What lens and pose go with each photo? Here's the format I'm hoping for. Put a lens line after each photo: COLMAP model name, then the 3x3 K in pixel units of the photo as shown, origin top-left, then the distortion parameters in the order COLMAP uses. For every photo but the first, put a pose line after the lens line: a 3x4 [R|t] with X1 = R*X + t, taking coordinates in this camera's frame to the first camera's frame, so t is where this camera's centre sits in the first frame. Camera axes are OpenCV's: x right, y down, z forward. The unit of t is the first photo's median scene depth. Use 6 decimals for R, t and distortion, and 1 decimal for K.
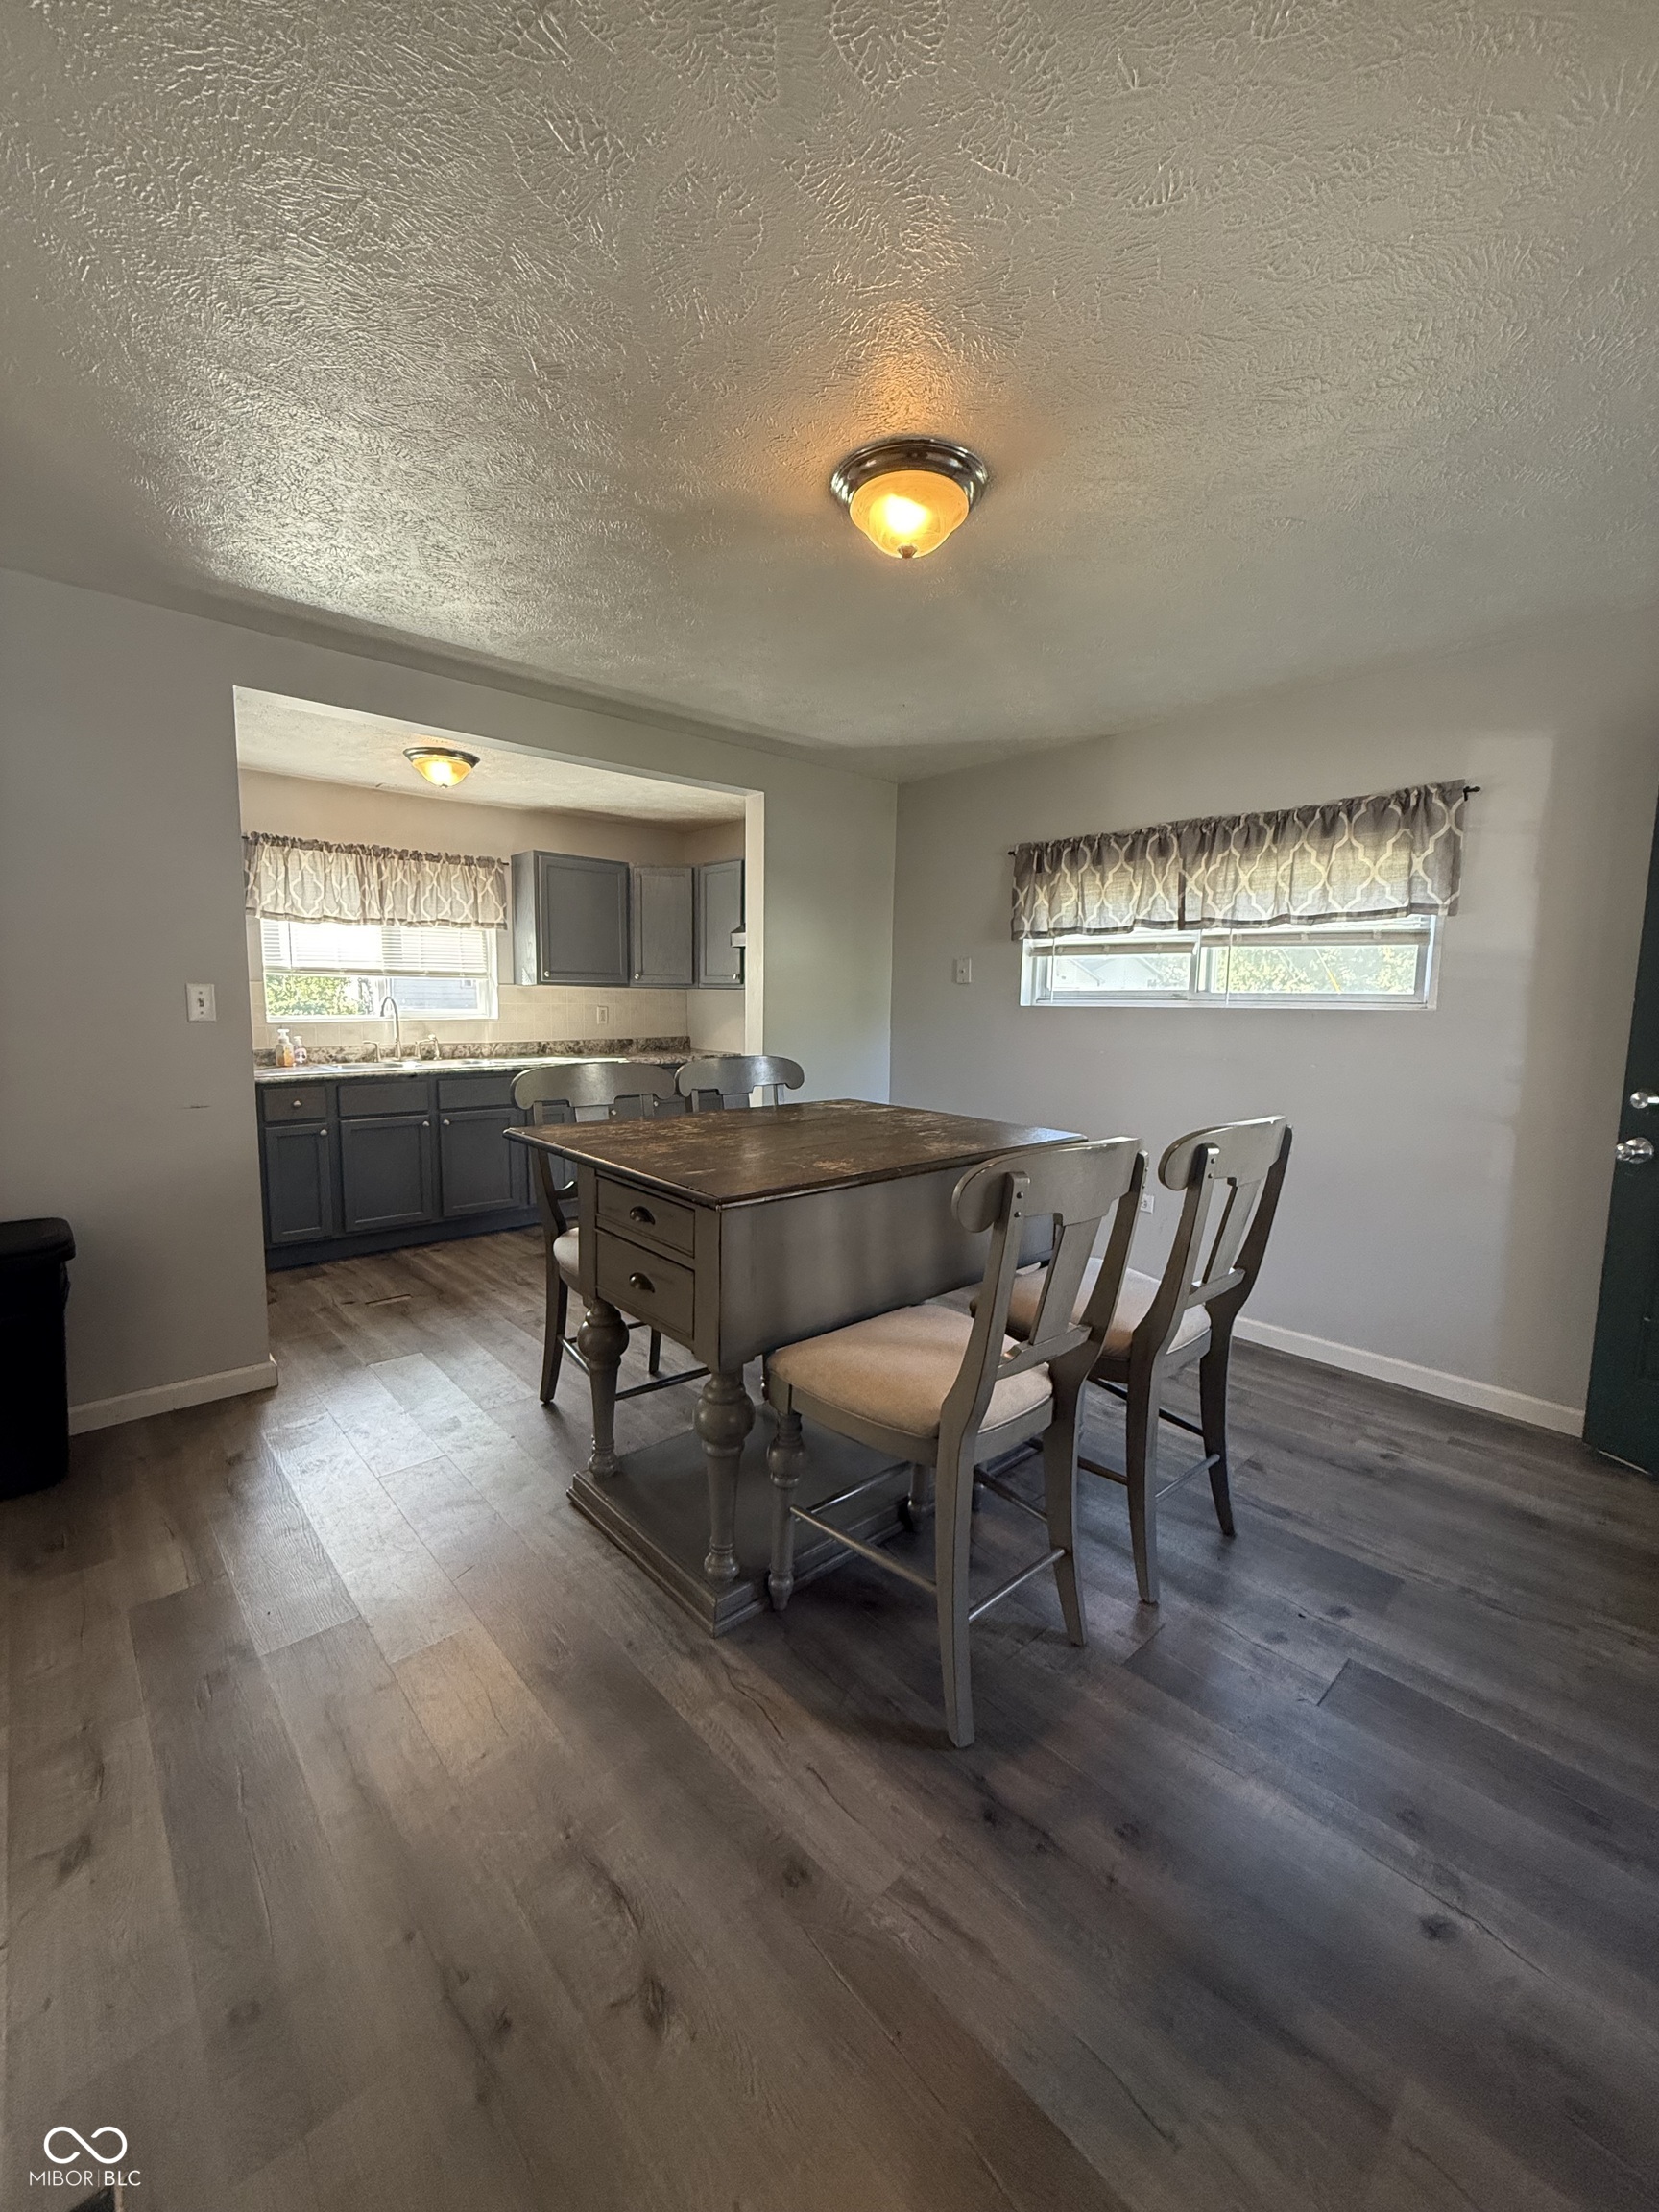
lens RADIAL K [[876.9, 0, 826.9], [0, 876.9, 1097.1], [0, 0, 1]] dist [0.000953, -0.000136]
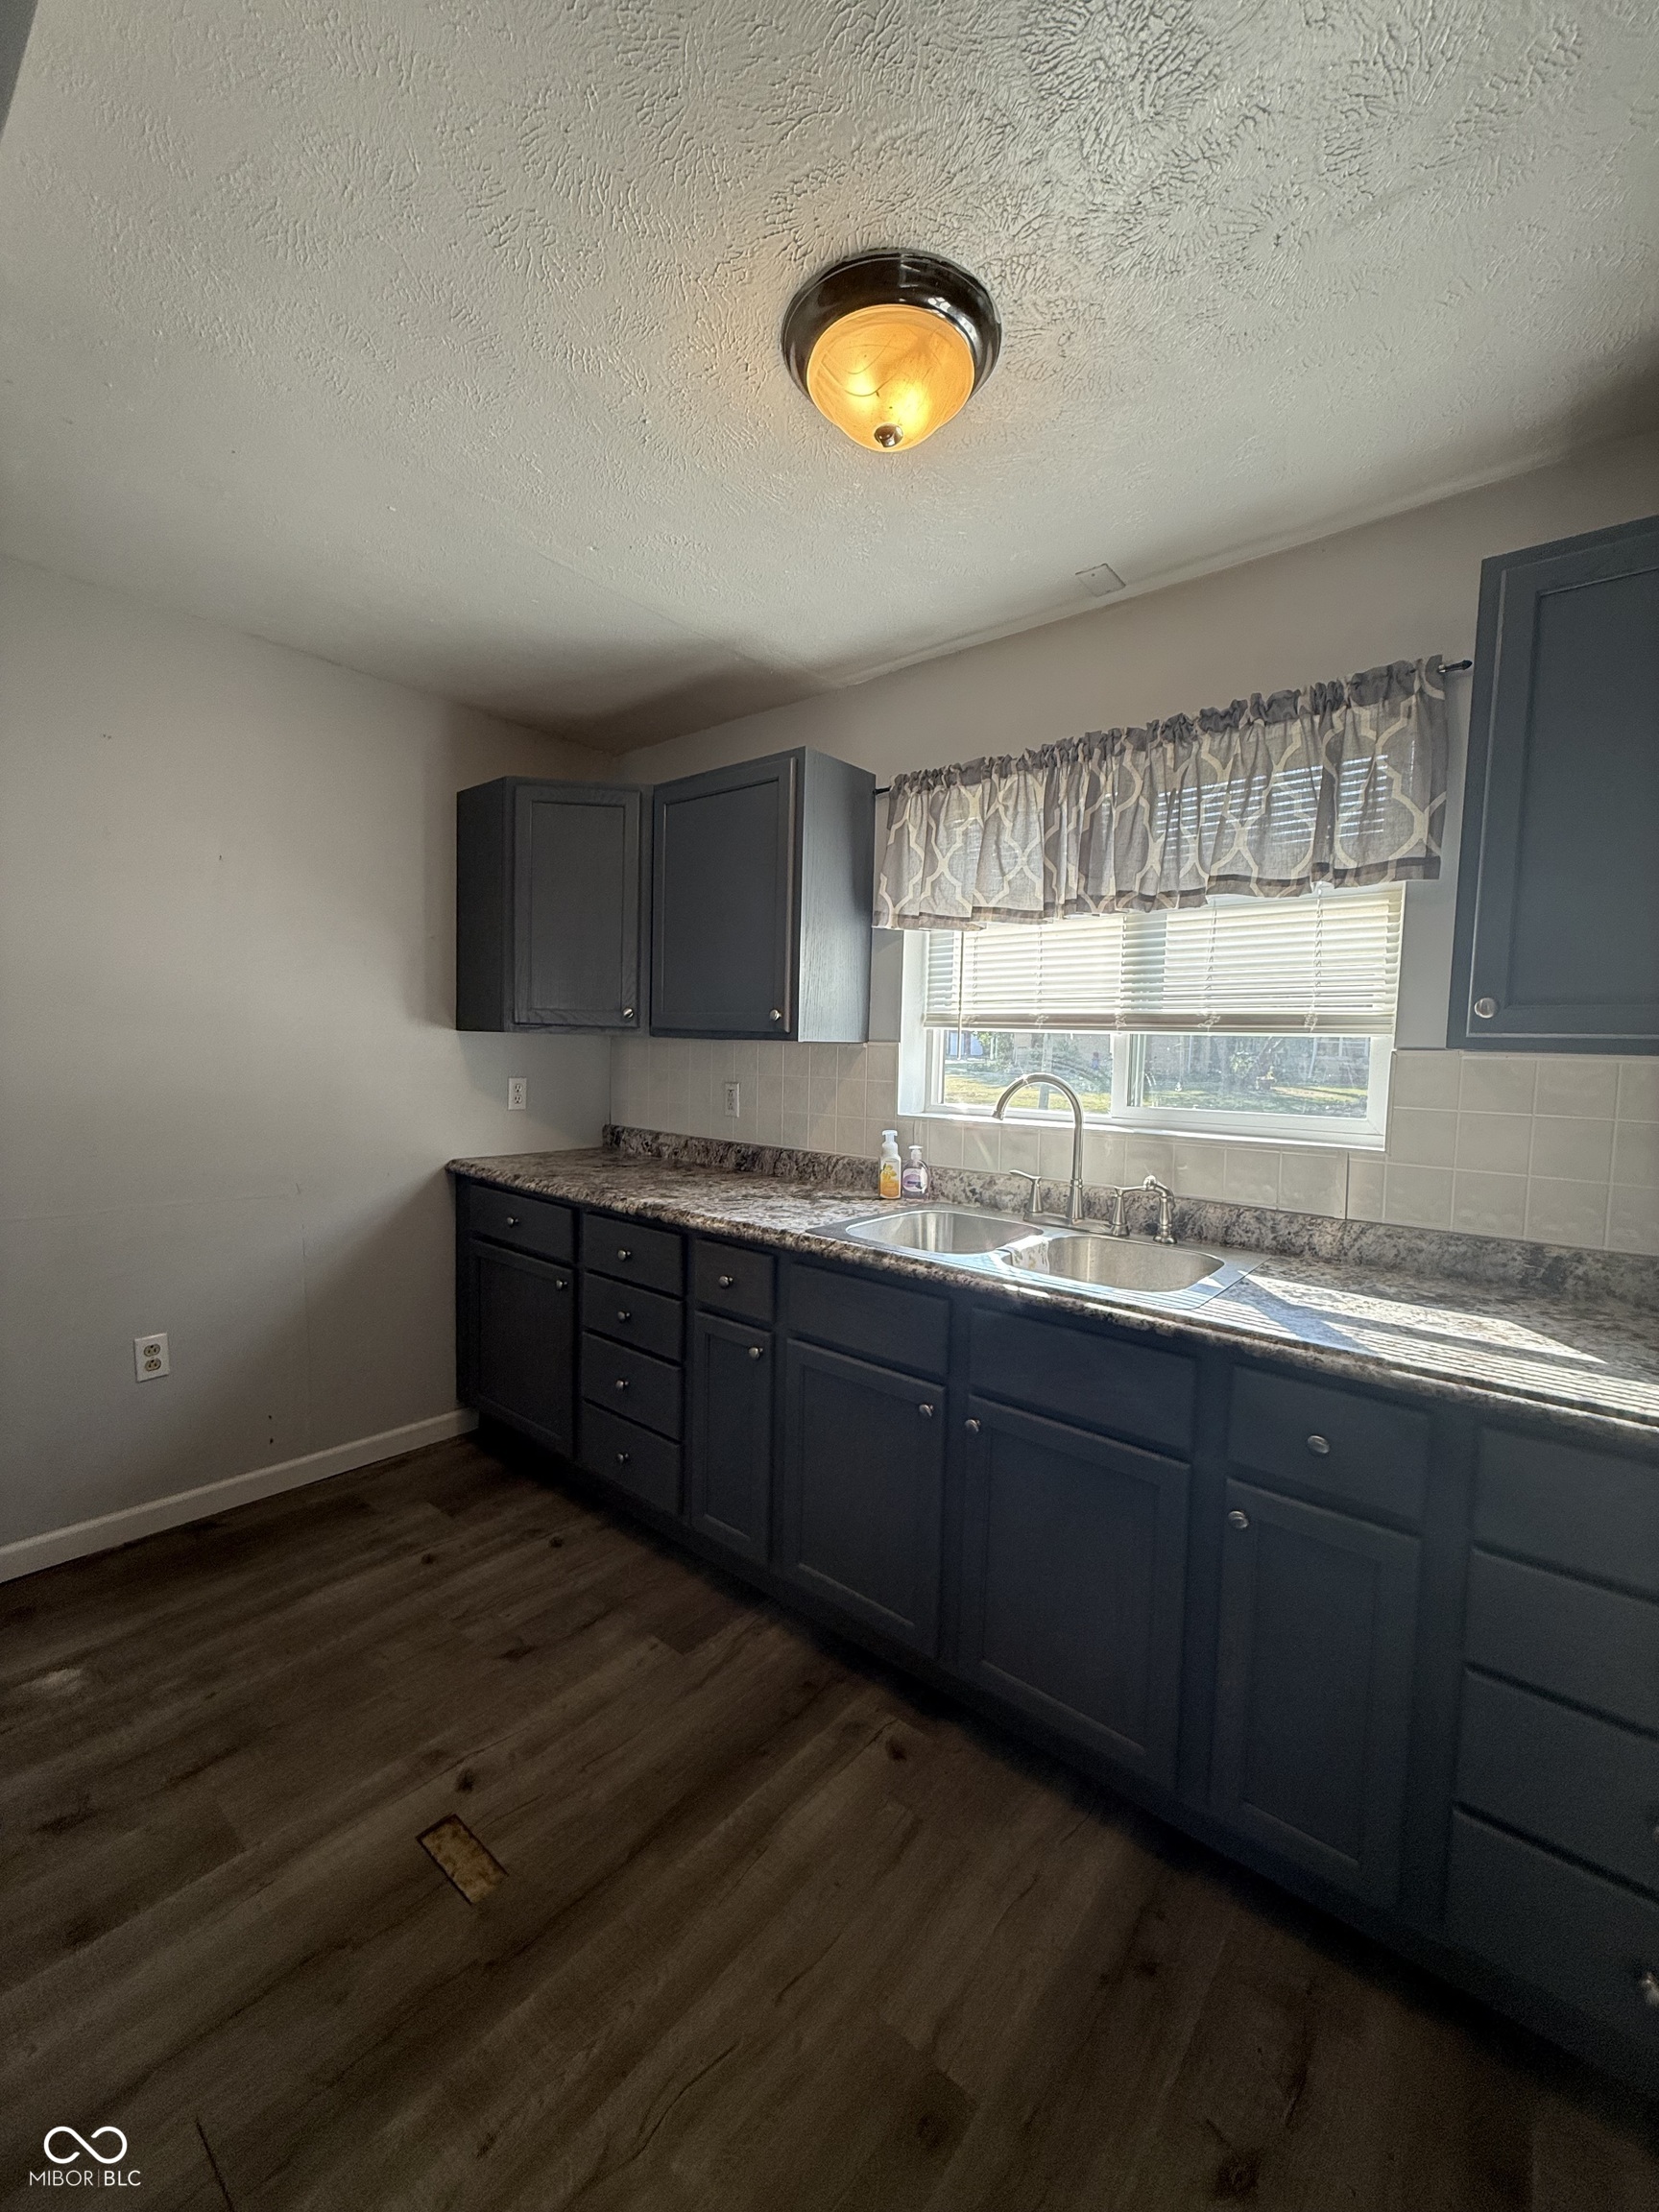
lens RADIAL K [[876.9, 0, 830.9], [0, 876.9, 1099.0], [0, 0, 1]] dist [0.000953, -0.000136]
pose [[0.148795, 0.052613, -0.987467, -0.093482], [-0.137027, 0.990047, 0.032102, -0.105370], [0.979328, 0.130533, 0.154524, 0.856616]]
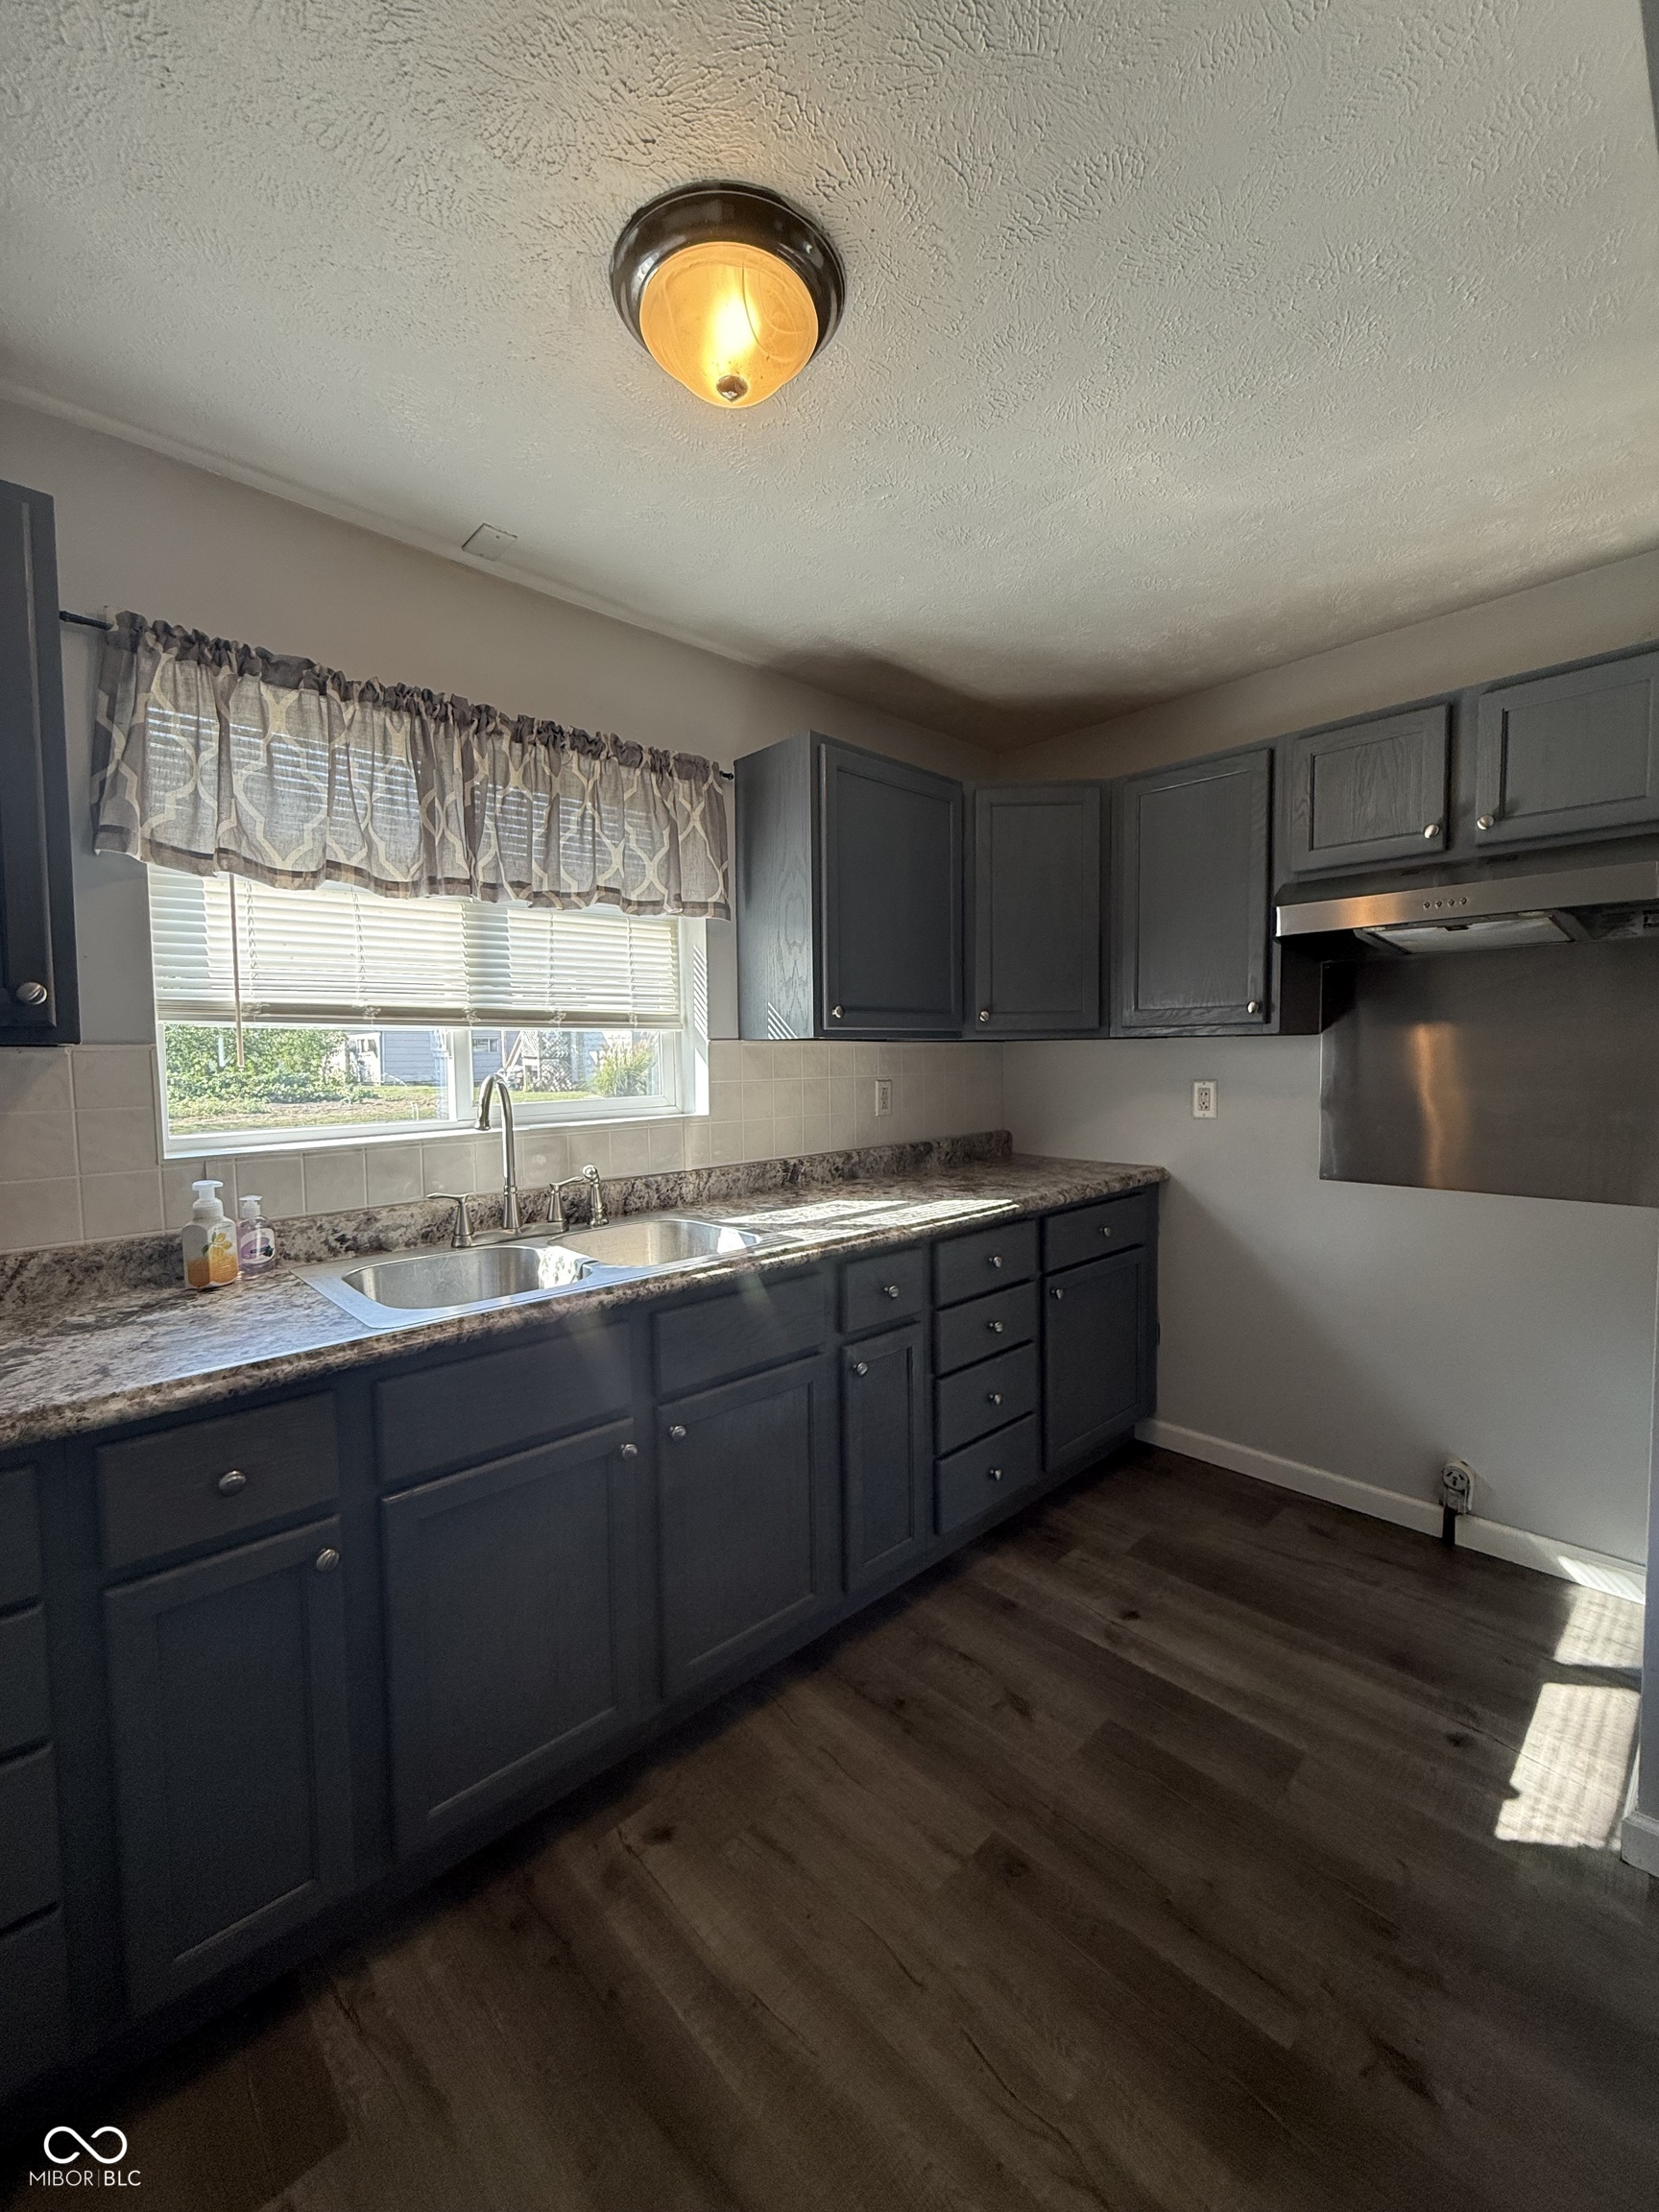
lens RADIAL K [[876.9, 0, 832.0], [0, 876.9, 1096.4], [0, 0, 1]] dist [0.000953, -0.000136]
pose [[0.999428, -0.027157, 0.020144, -0.370568], [0.028416, 0.997474, -0.065103, -0.078446], [-0.018325, 0.065639, 0.997675, 0.632678]]
